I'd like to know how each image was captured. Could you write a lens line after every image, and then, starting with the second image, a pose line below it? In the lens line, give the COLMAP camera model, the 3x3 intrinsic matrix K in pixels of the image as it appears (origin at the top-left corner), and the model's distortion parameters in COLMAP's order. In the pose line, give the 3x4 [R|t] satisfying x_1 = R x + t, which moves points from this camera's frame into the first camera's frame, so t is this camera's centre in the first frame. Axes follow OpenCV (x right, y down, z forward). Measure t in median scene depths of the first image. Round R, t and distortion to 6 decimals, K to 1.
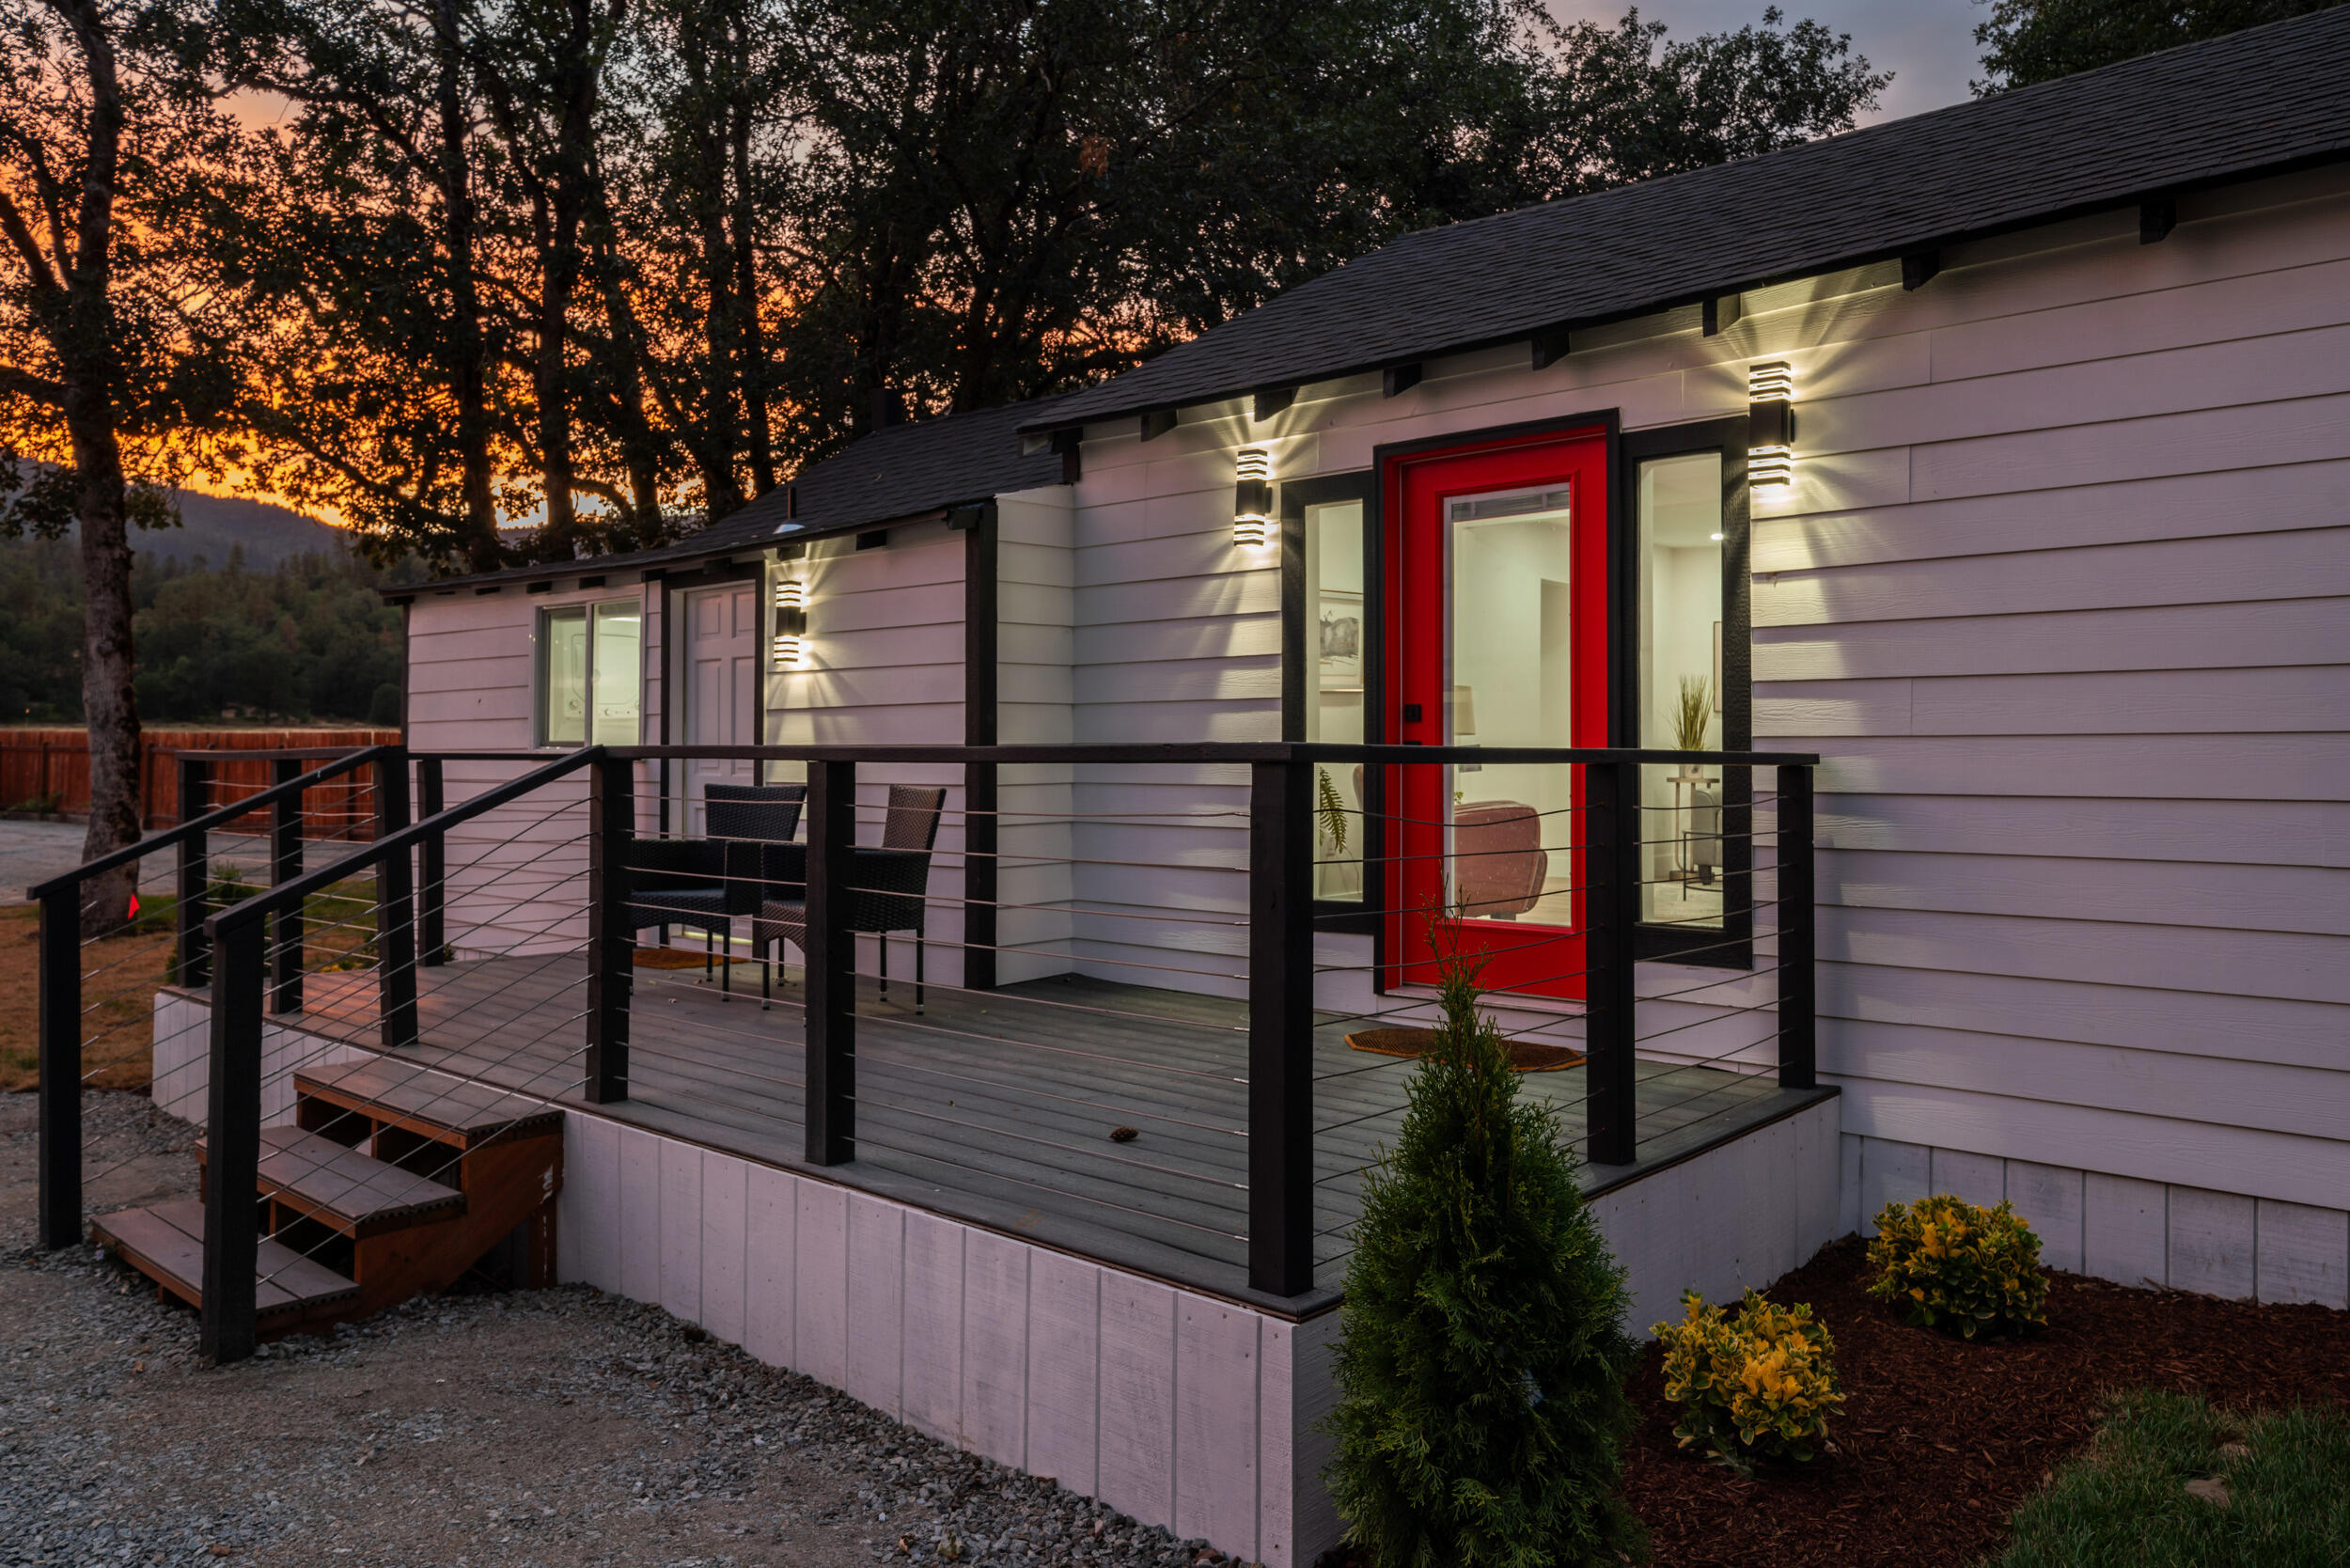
lens RADIAL K [[1549.2, 0, 1175.0], [0, 1549.2, 784.0], [0, 0, 1]] dist [0.002539, 0.000279]
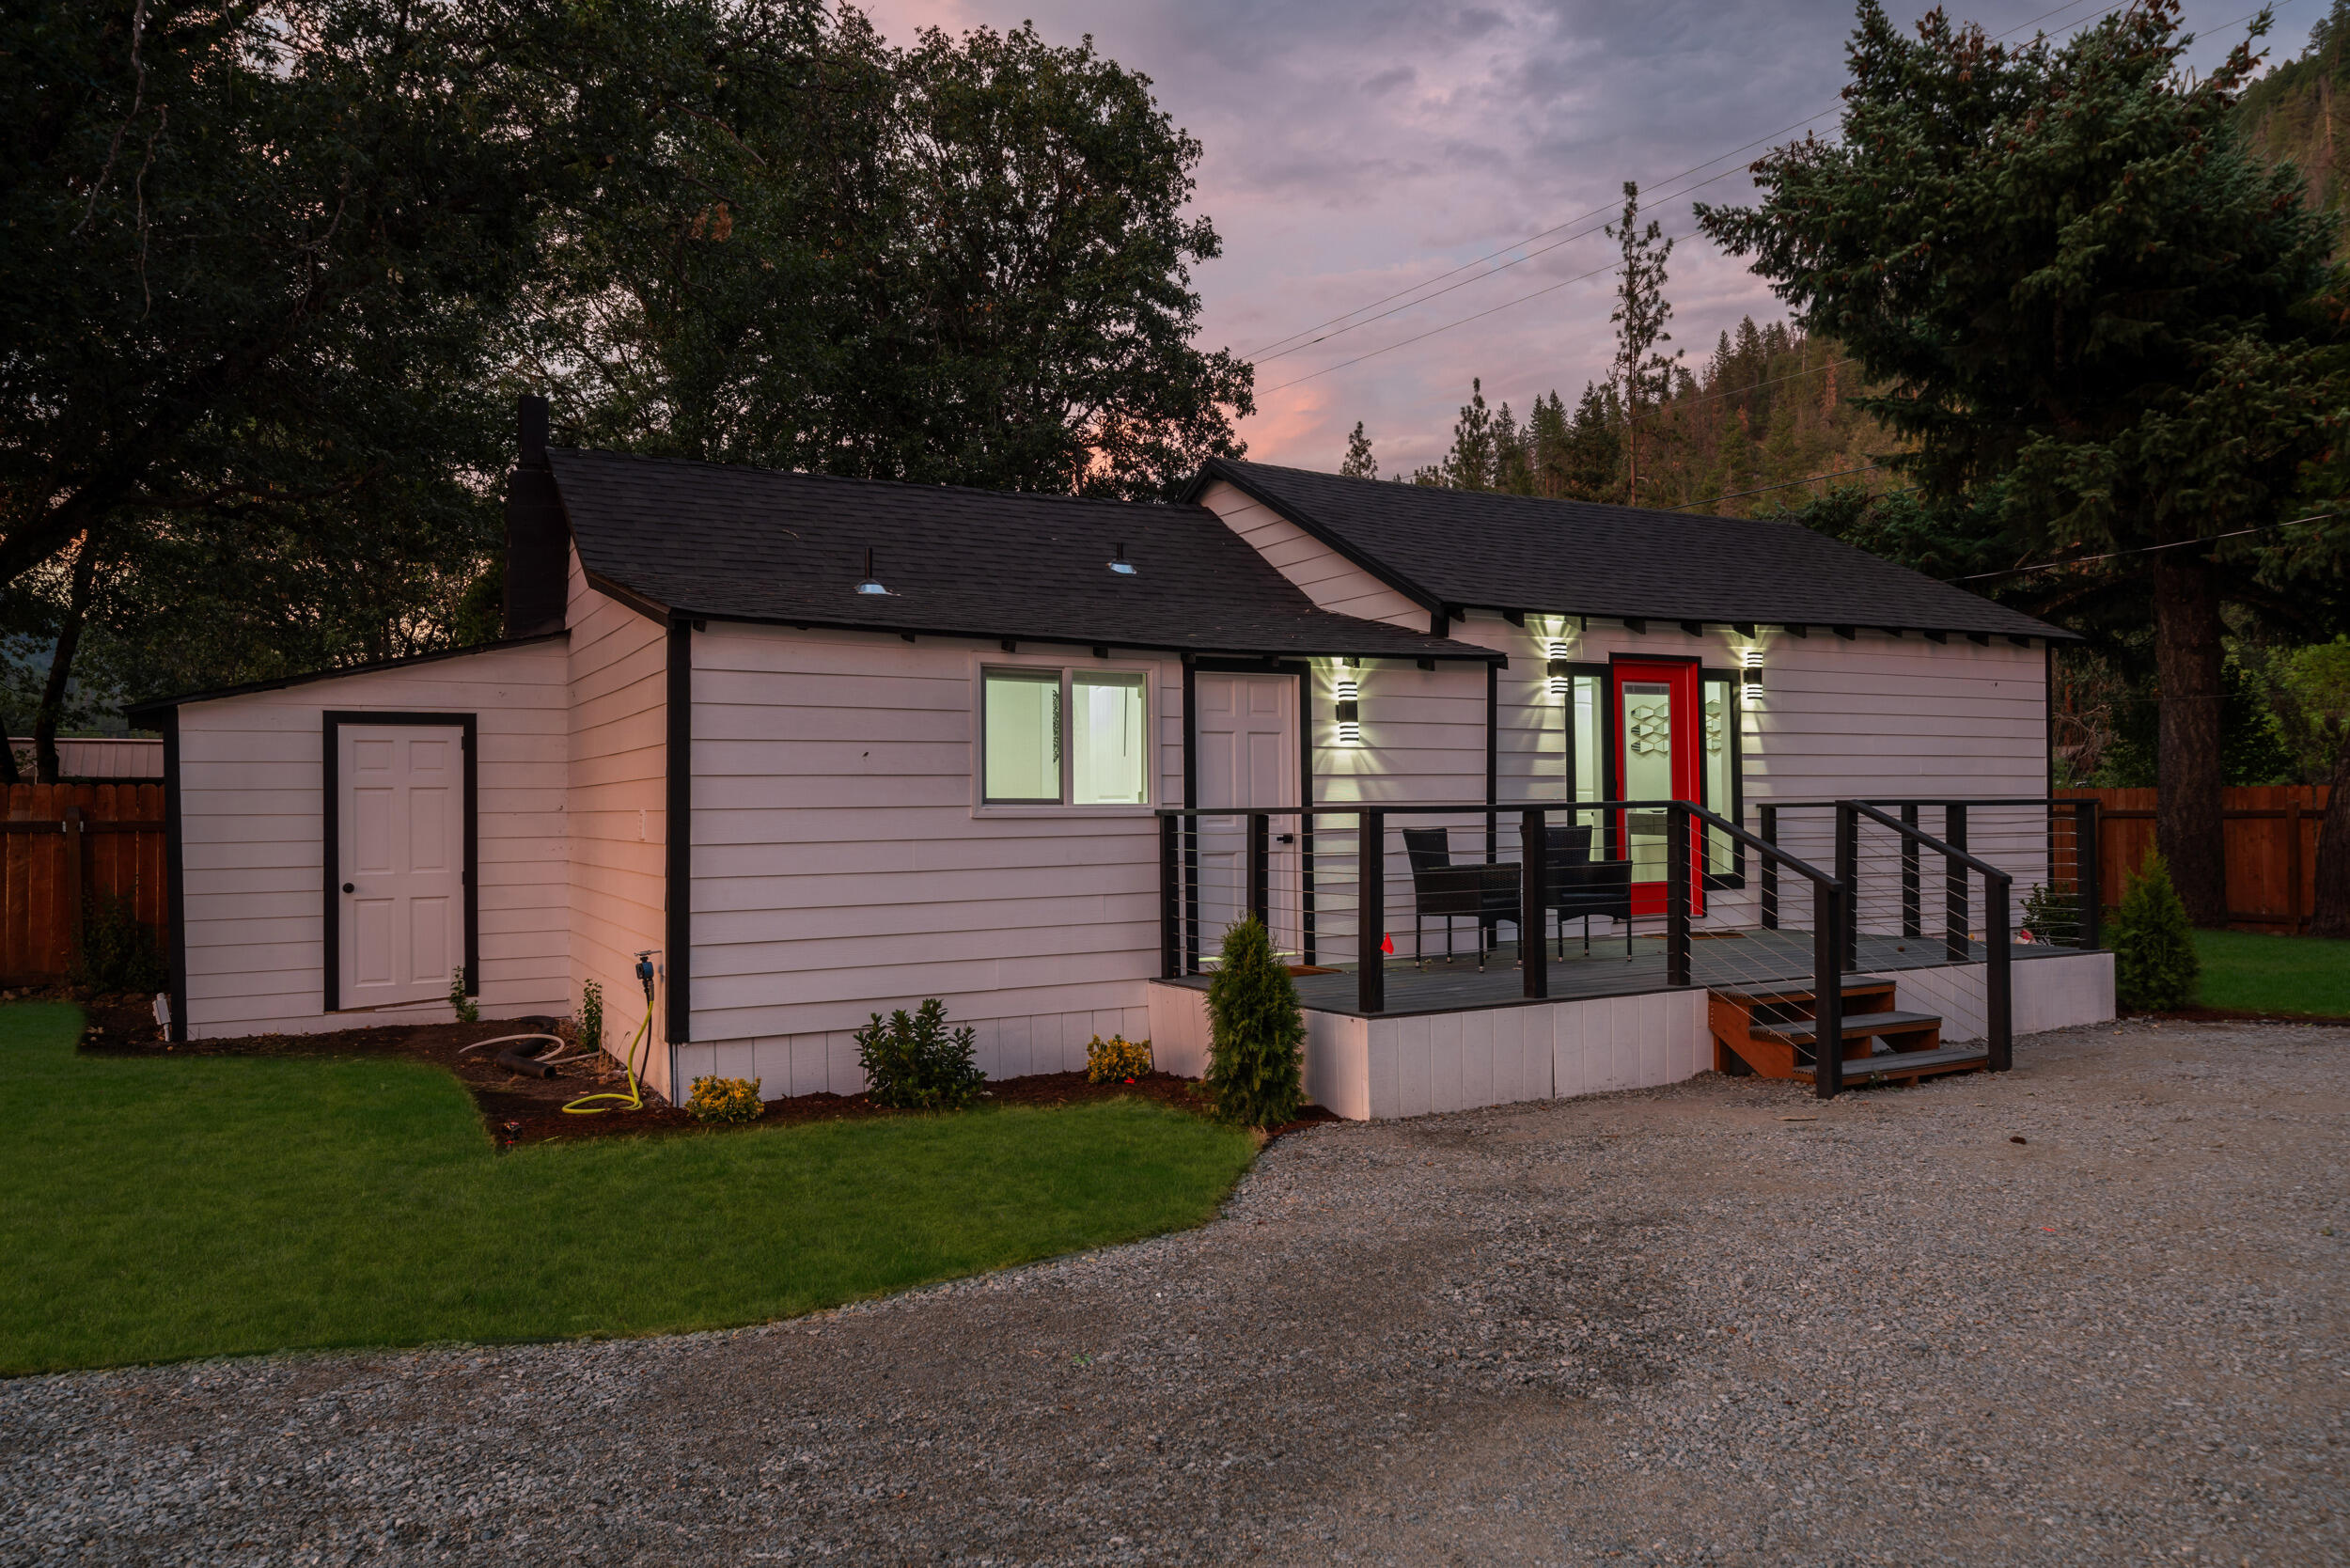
lens RADIAL K [[1549.2, 0, 1175.0], [0, 1549.2, 784.0], [0, 0, 1]] dist [0.002539, 0.000279]
pose [[0.361372, 0.006882, 0.932396, -1.833789], [0.023768, 0.999580, -0.016590, -0.025126], [-0.932119, 0.028156, 0.361056, 0.753991]]
